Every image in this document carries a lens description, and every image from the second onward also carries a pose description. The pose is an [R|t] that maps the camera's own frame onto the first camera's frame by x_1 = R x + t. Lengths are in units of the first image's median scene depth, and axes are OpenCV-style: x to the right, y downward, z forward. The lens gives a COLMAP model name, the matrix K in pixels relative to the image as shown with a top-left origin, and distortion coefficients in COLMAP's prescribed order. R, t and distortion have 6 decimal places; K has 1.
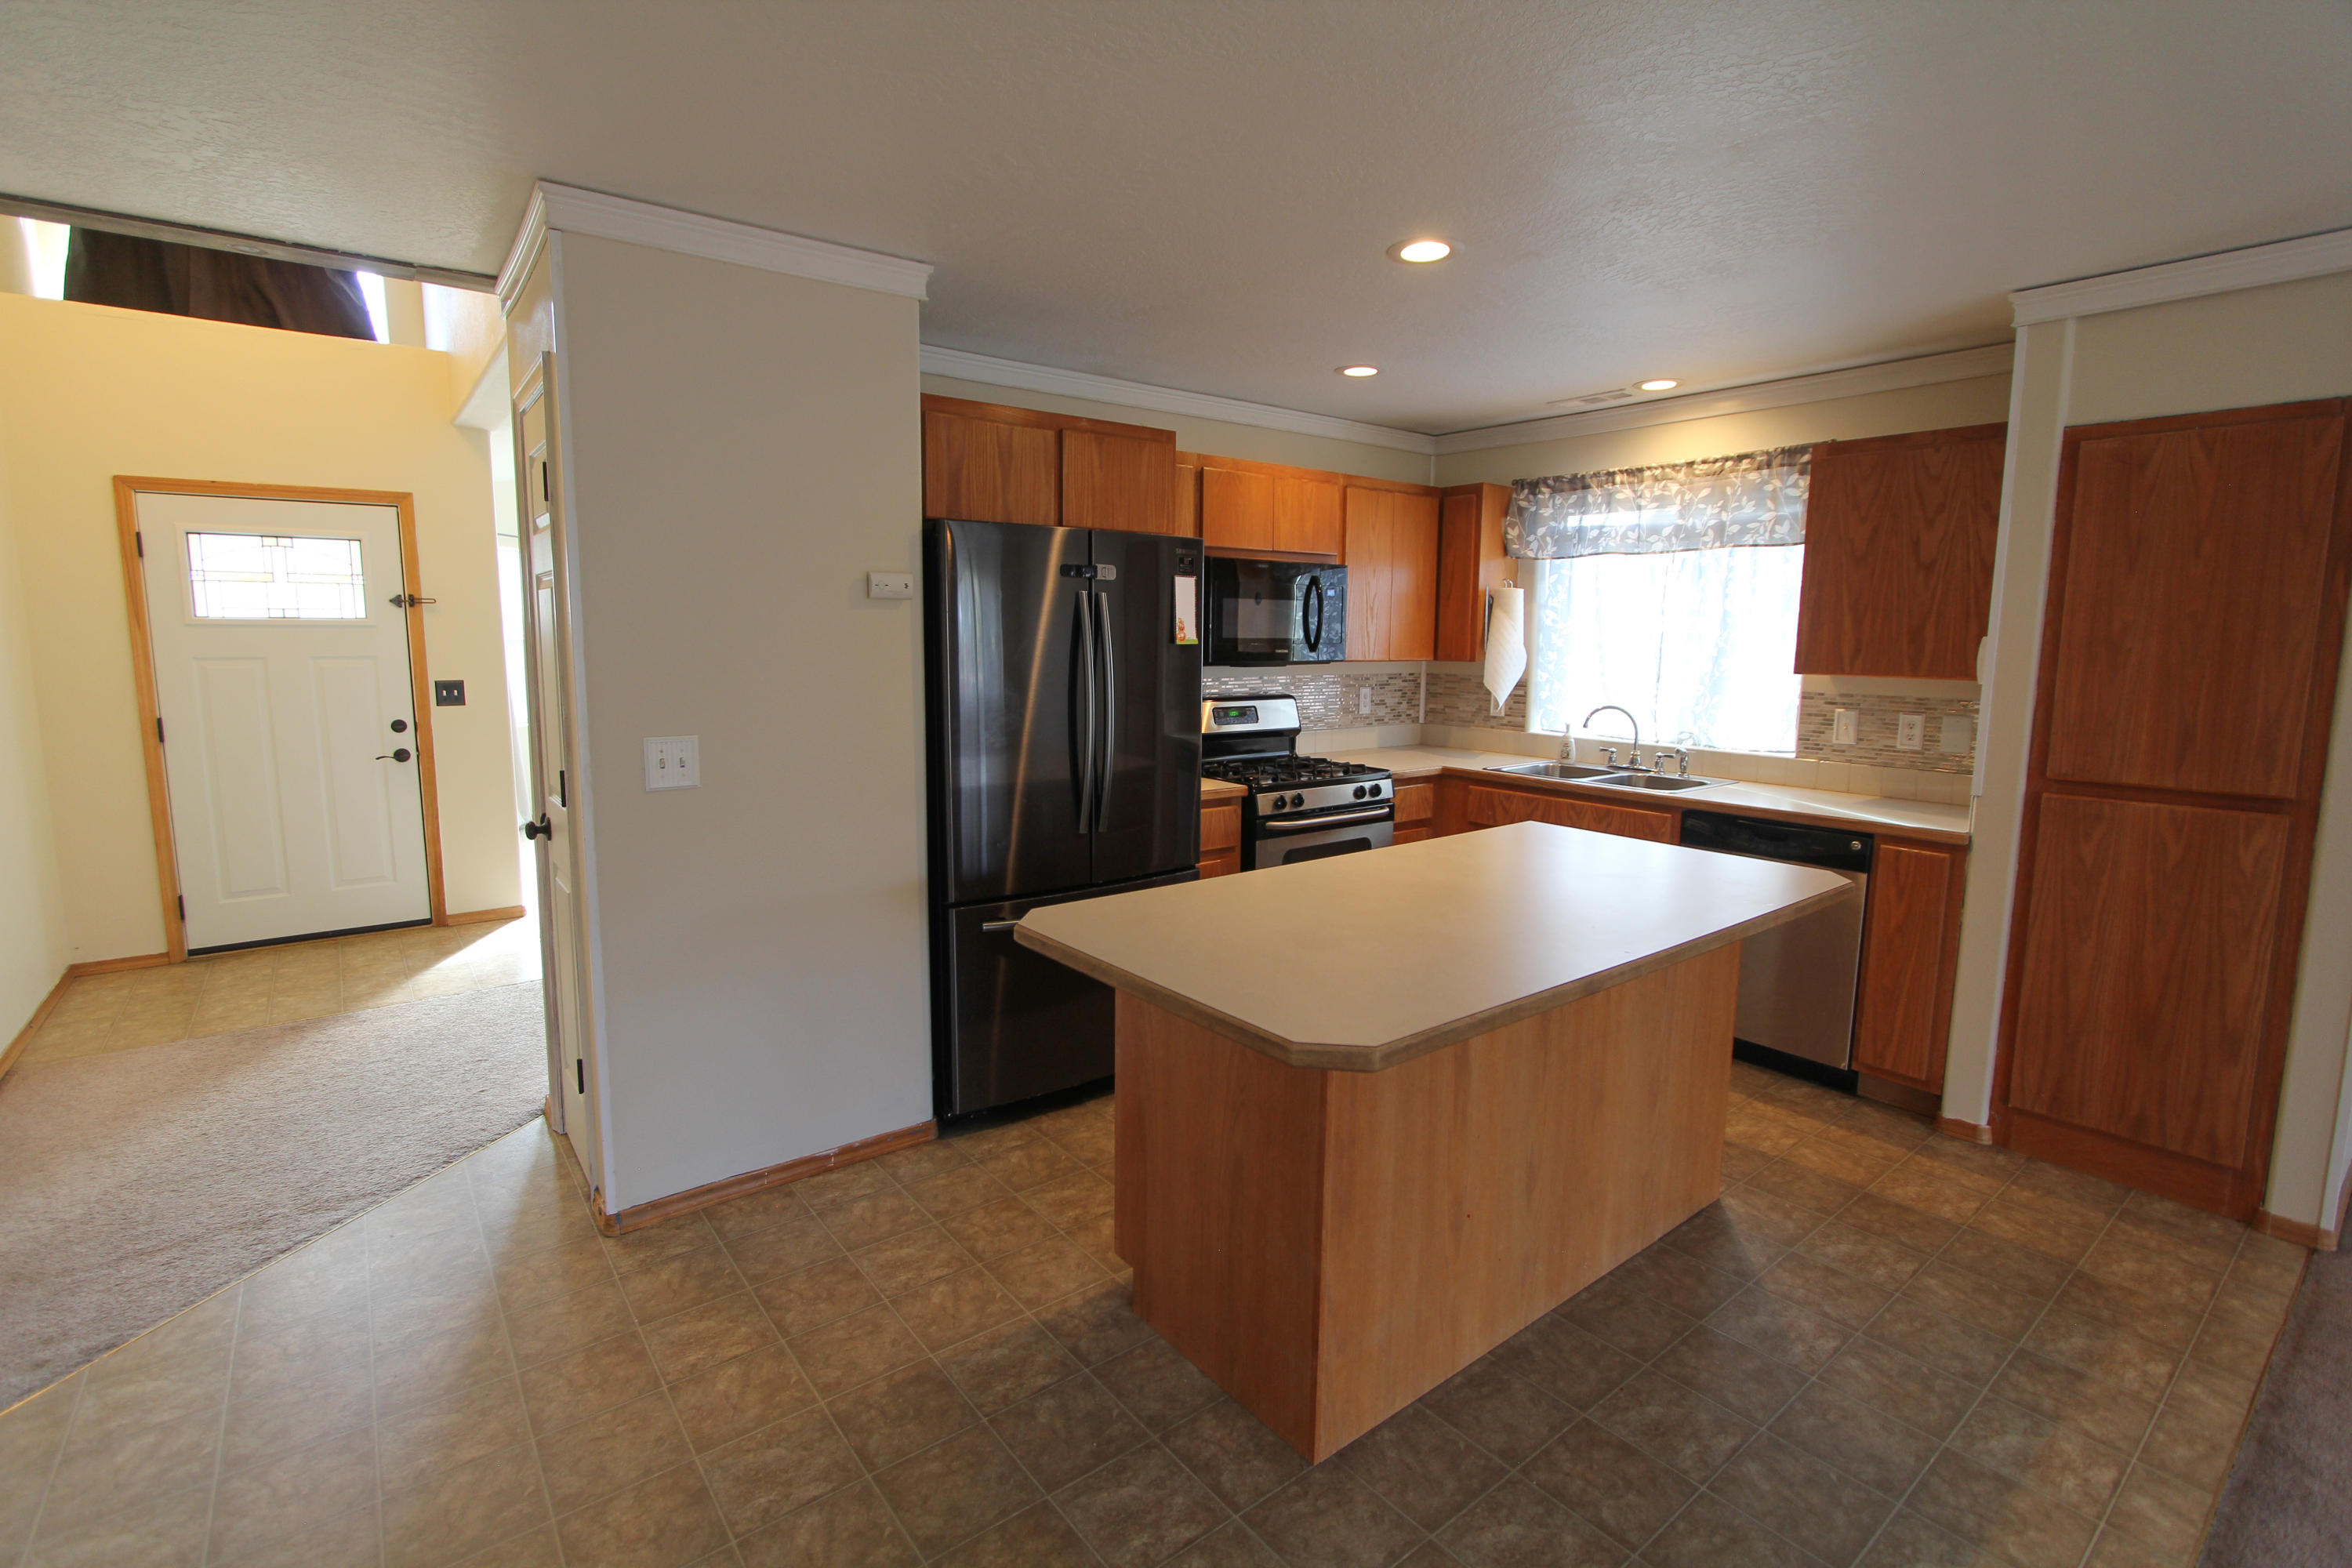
lens RADIAL K [[1075.4, 0, 1175.9], [0, 1075.4, 773.9], [0, 0, 1]] dist [-0.016830, 0.002701]
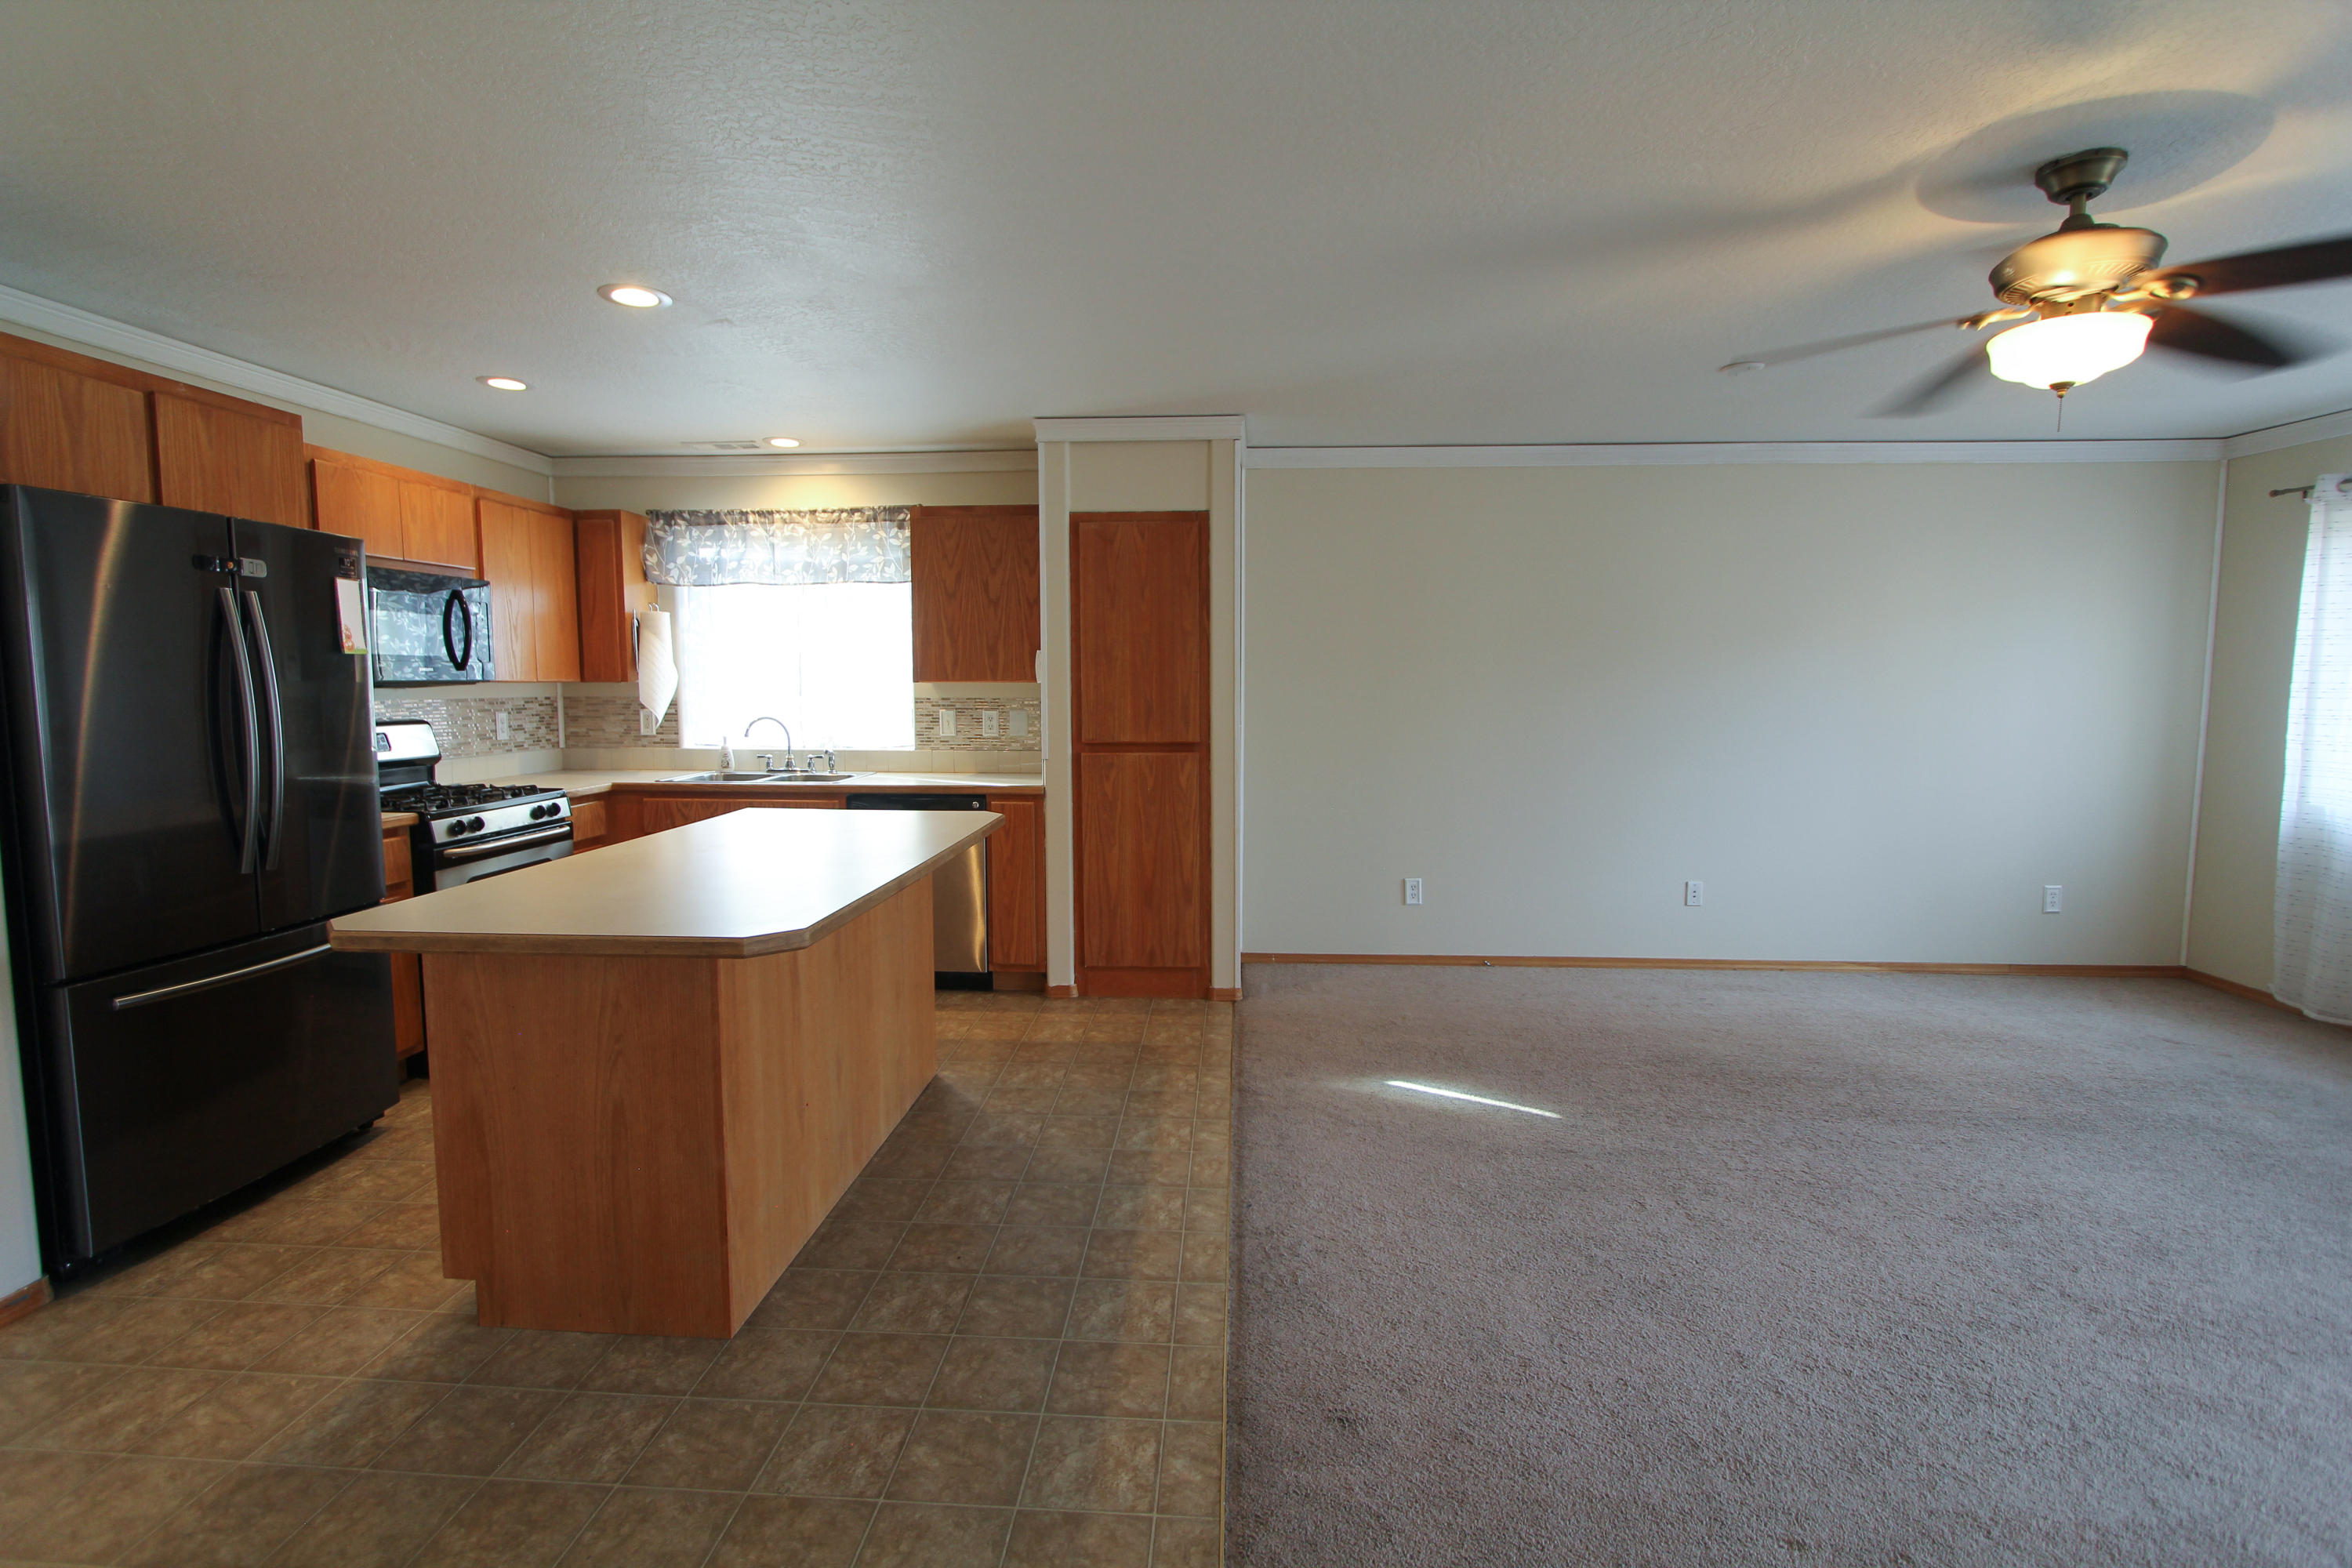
lens RADIAL K [[1075.4, 0, 1169.9], [0, 1075.4, 777.5], [0, 0, 1]] dist [-0.016830, 0.002701]
pose [[0.665566, -0.076330, 0.742426, -0.206812], [0.103736, 0.994562, 0.009255, 0.045053], [-0.739095, 0.070856, 0.669865, -0.096674]]
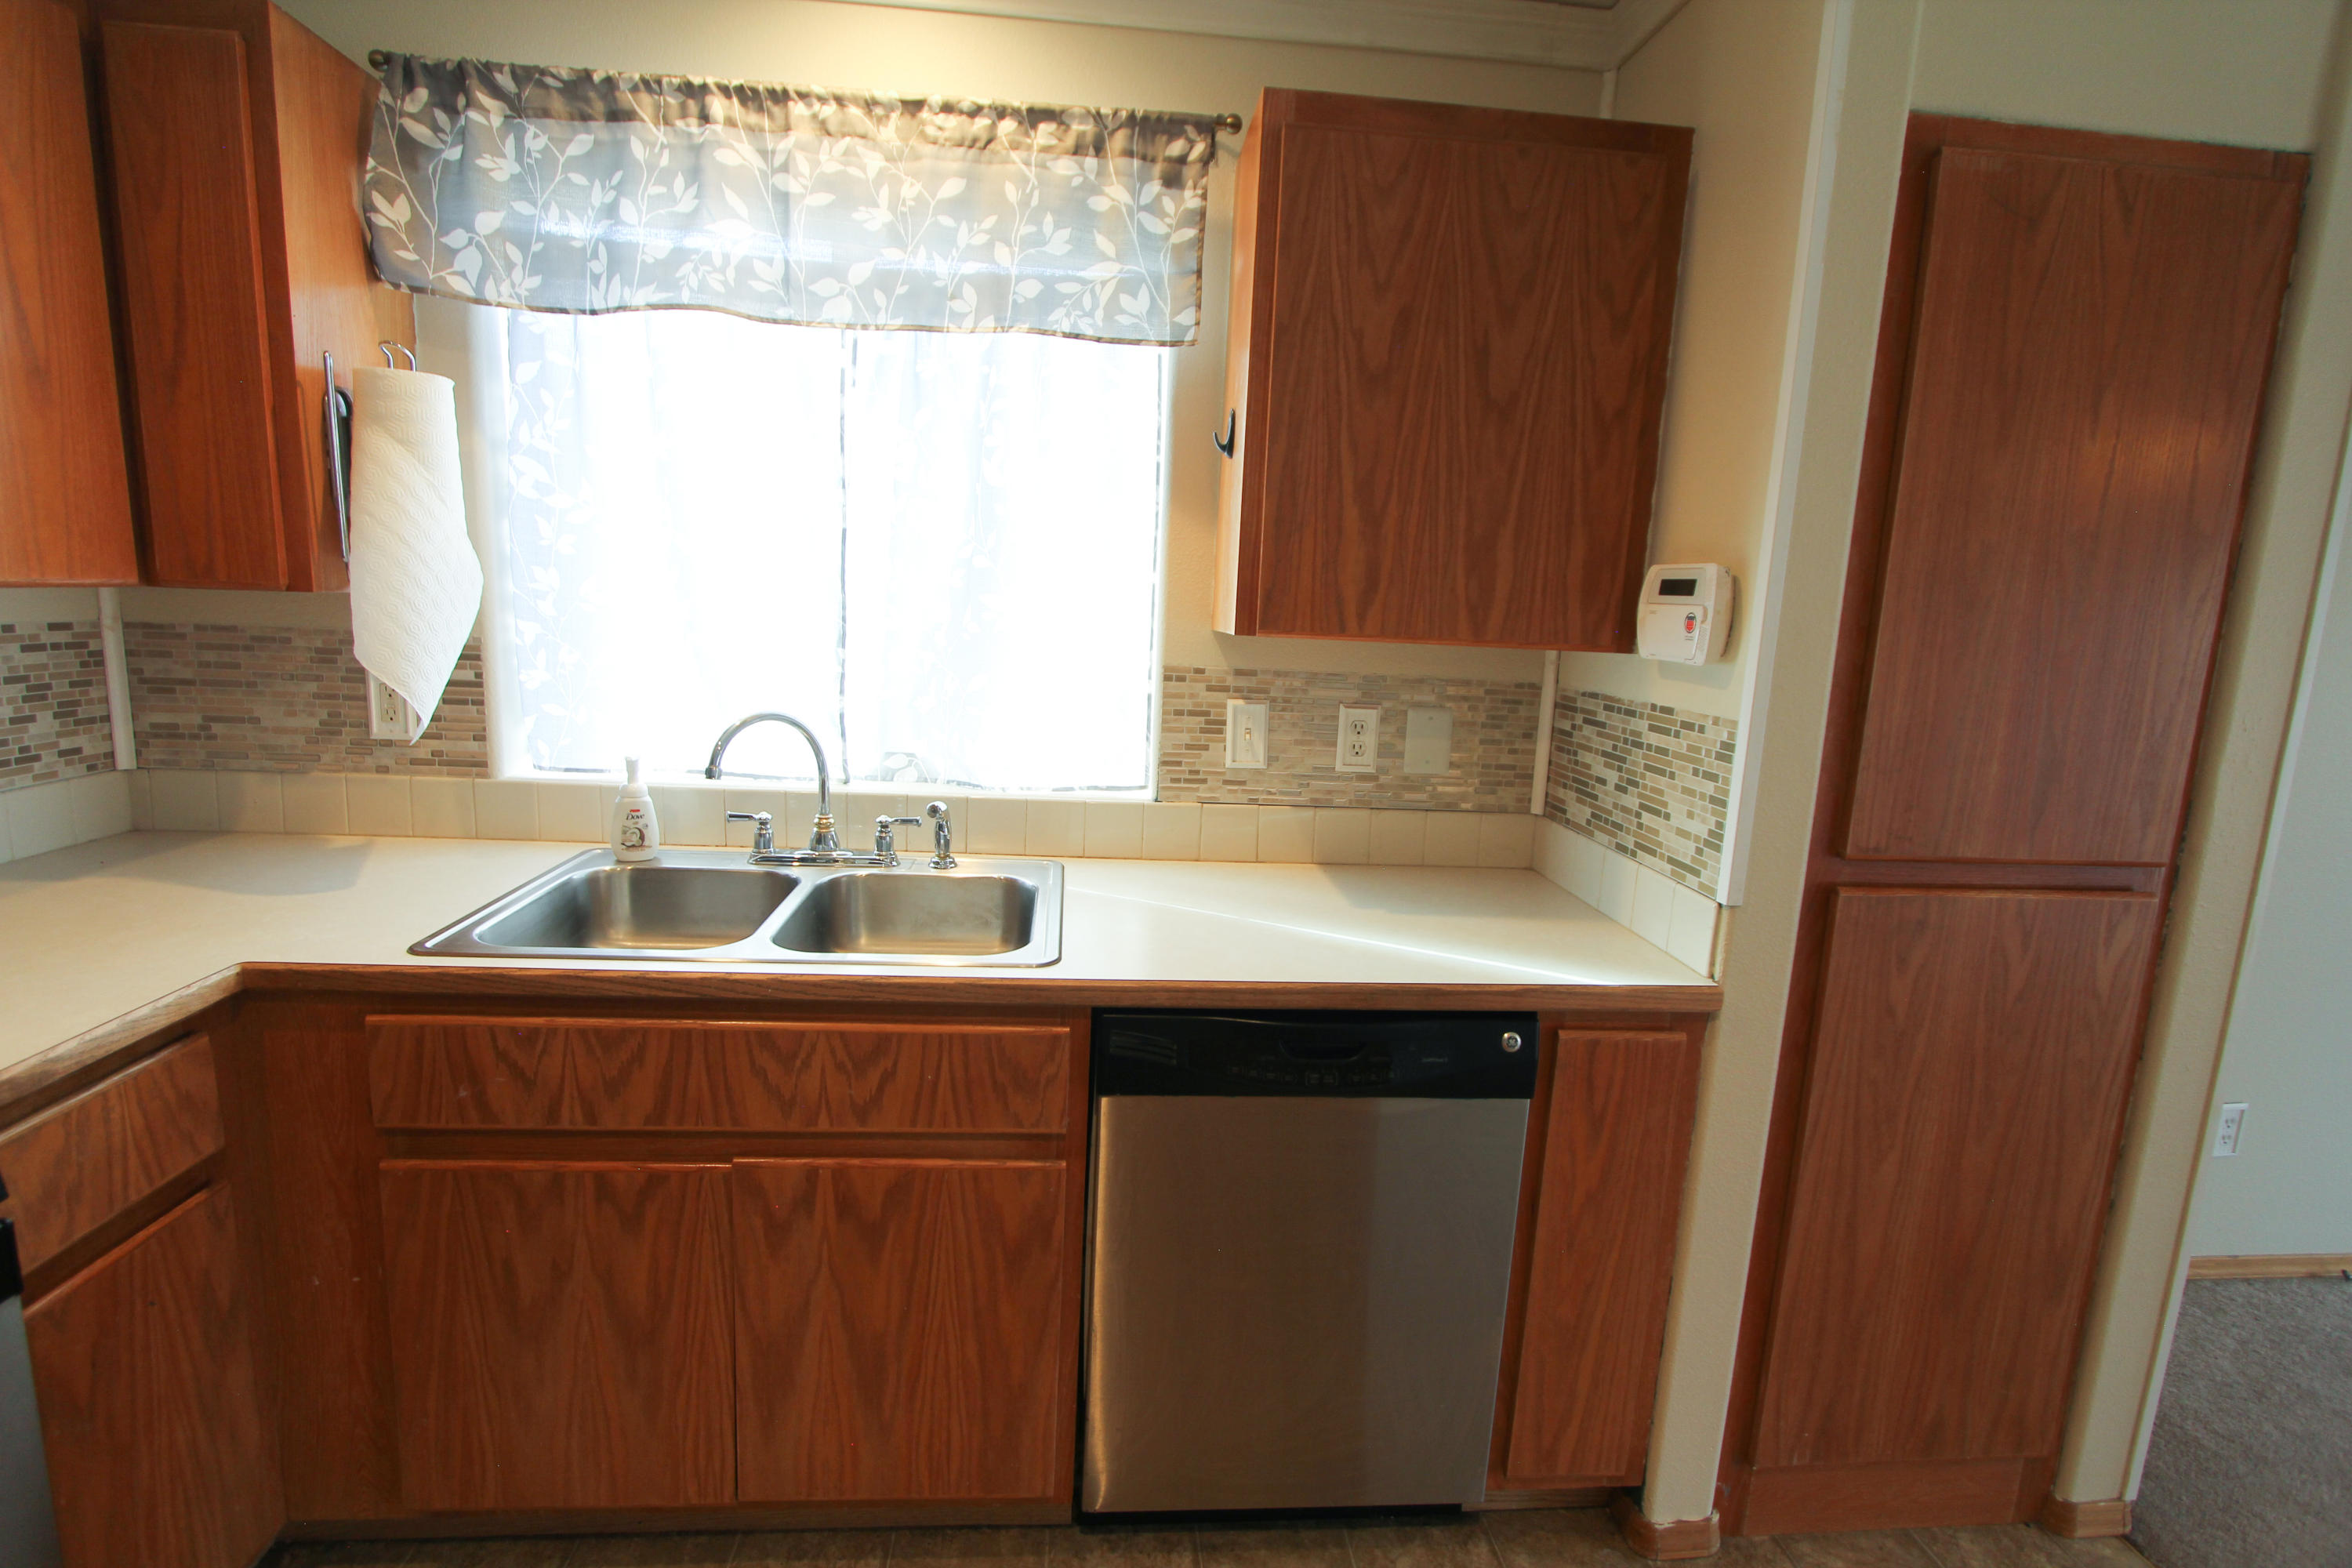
lens RADIAL K [[1075.4, 0, 1172.4], [0, 1075.4, 771.0], [0, 0, 1]] dist [-0.016830, 0.002701]
pose [[0.548560, -0.124603, 0.826774, 0.212081], [0.067271, 0.992205, 0.104901, -0.095628], [-0.833400, -0.001926, 0.552666, 0.863081]]
